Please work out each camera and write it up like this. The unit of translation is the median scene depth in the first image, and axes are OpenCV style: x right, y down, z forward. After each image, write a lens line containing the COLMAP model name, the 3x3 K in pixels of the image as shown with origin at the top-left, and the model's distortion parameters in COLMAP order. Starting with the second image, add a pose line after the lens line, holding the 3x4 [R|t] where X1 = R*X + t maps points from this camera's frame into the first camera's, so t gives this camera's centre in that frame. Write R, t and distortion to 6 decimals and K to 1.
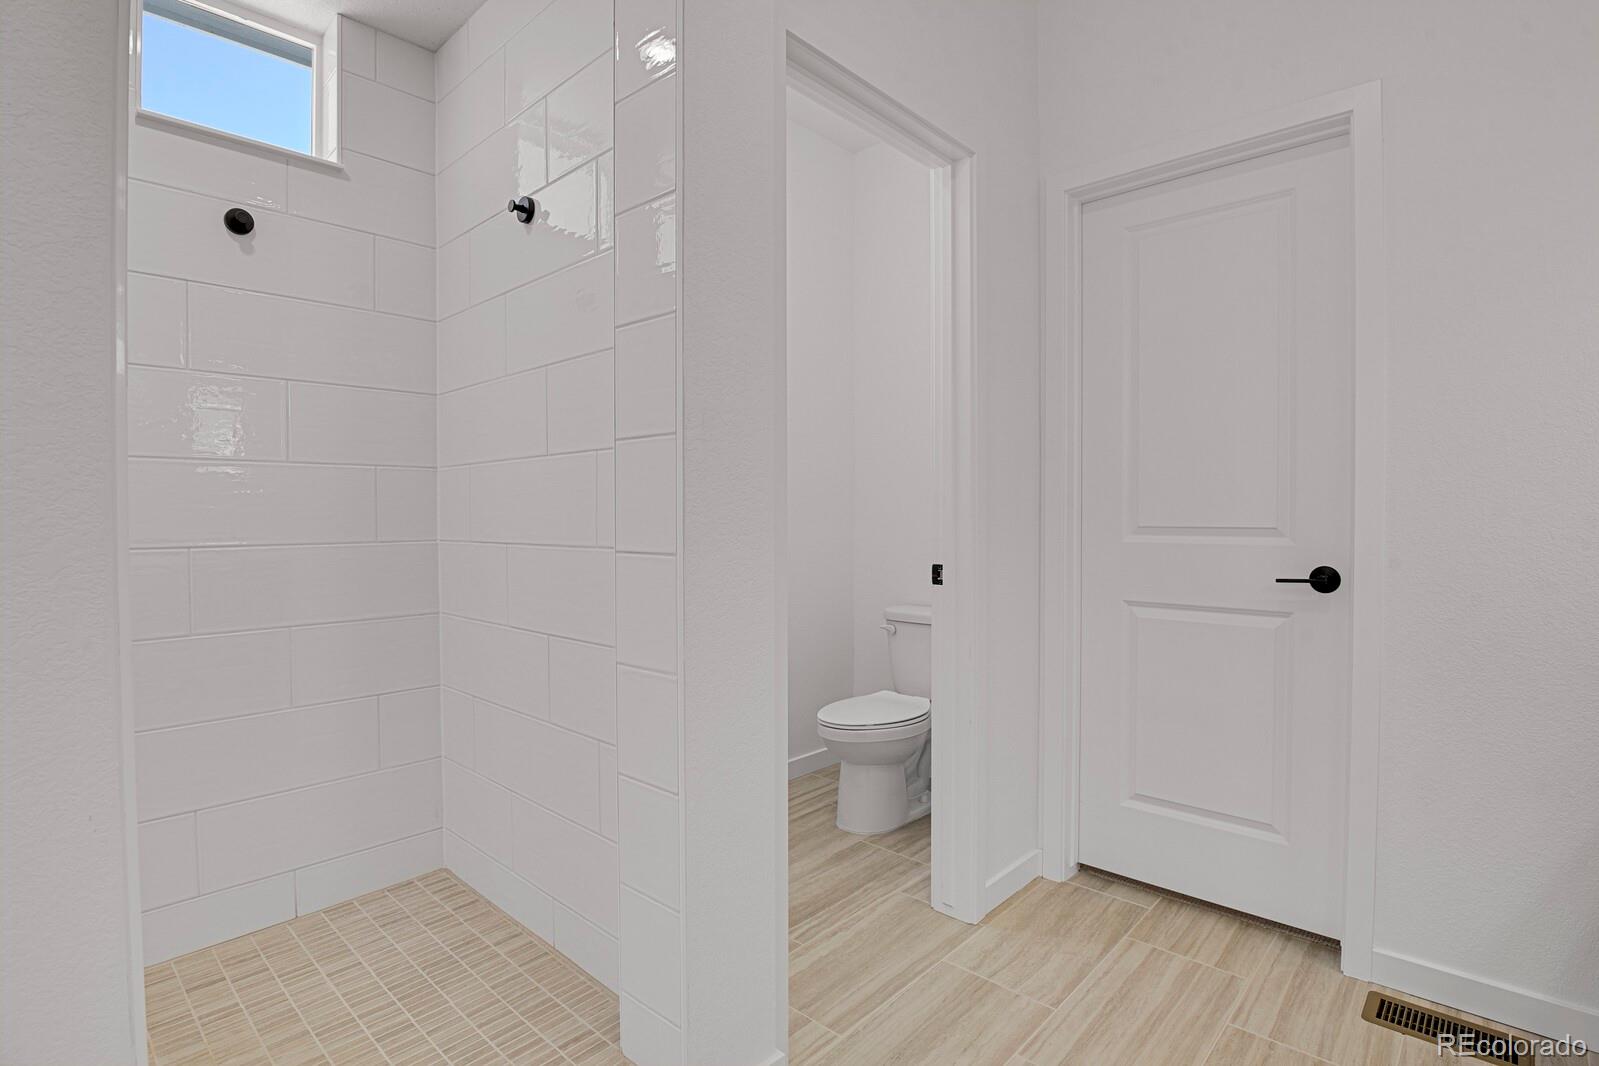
lens RADIAL K [[785.4, 0, 803.8], [0, 785.4, 531.1], [0, 0, 1]] dist [-0.025535, -0.003130]
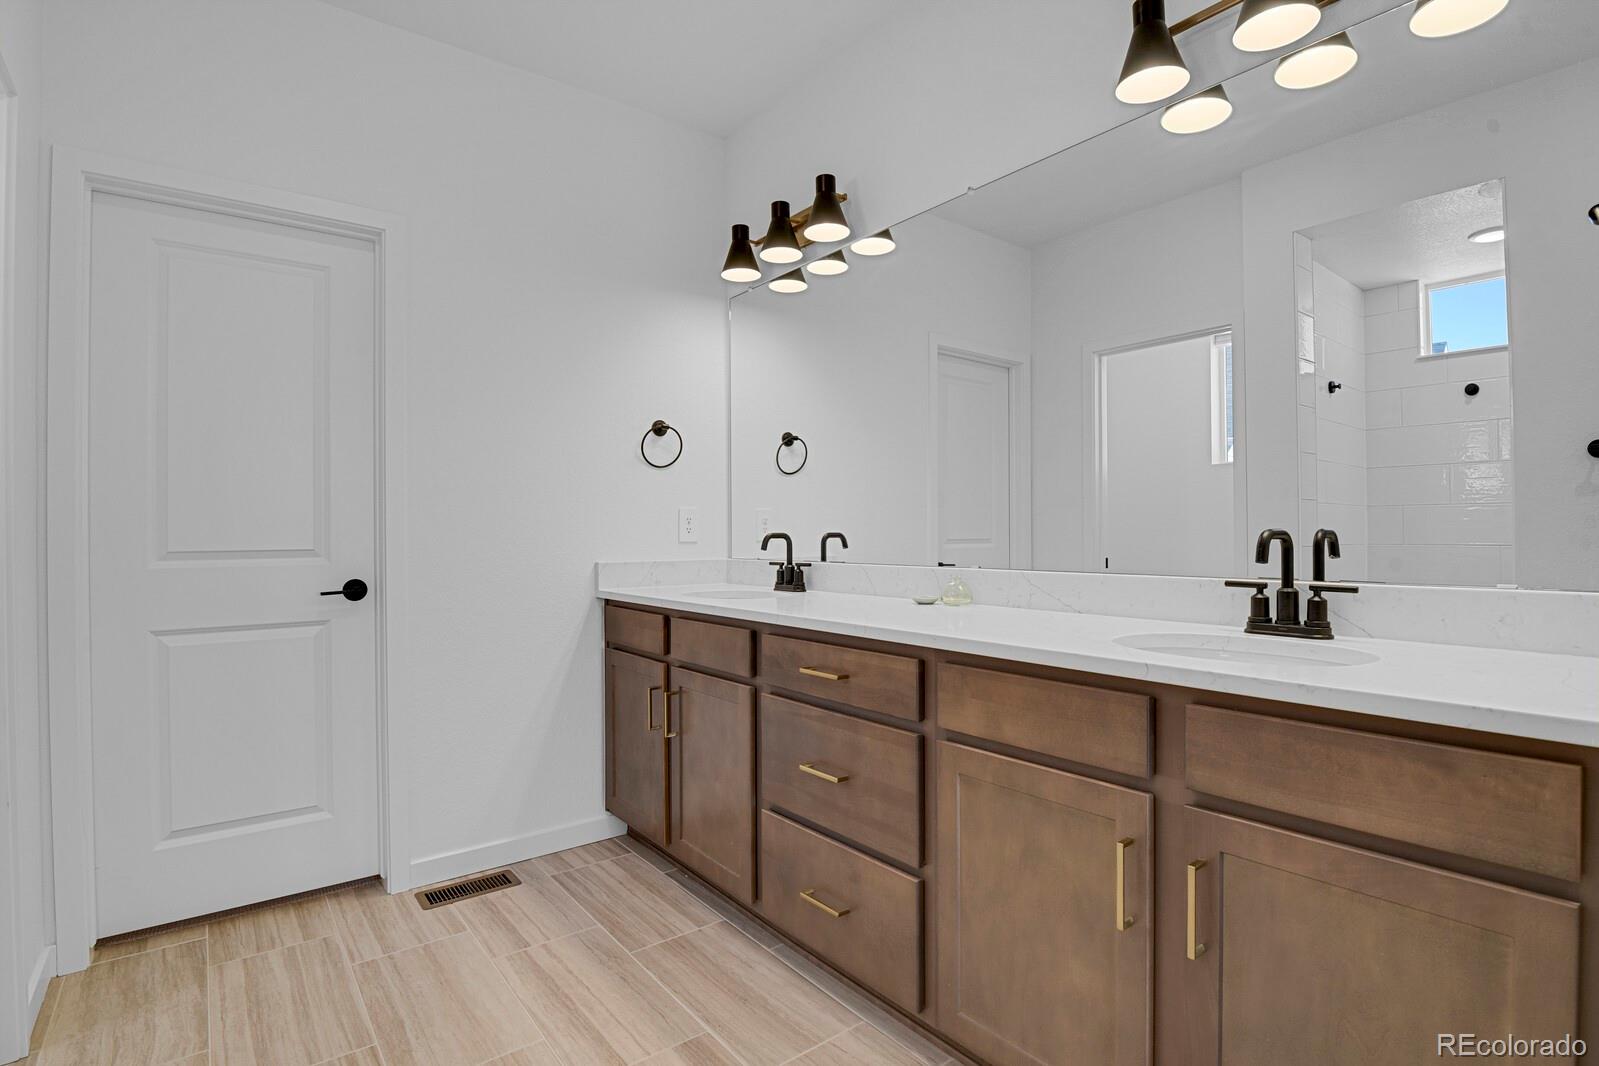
lens RADIAL K [[785.4, 0, 813.9], [0, 785.4, 540.3], [0, 0, 1]] dist [-0.025535, -0.003130]
pose [[0.152068, -0.007833, 0.988339, -0.441565], [0.032706, 0.999461, 0.002889, 0.003444], [-0.987829, 0.031885, 0.152243, 0.079594]]
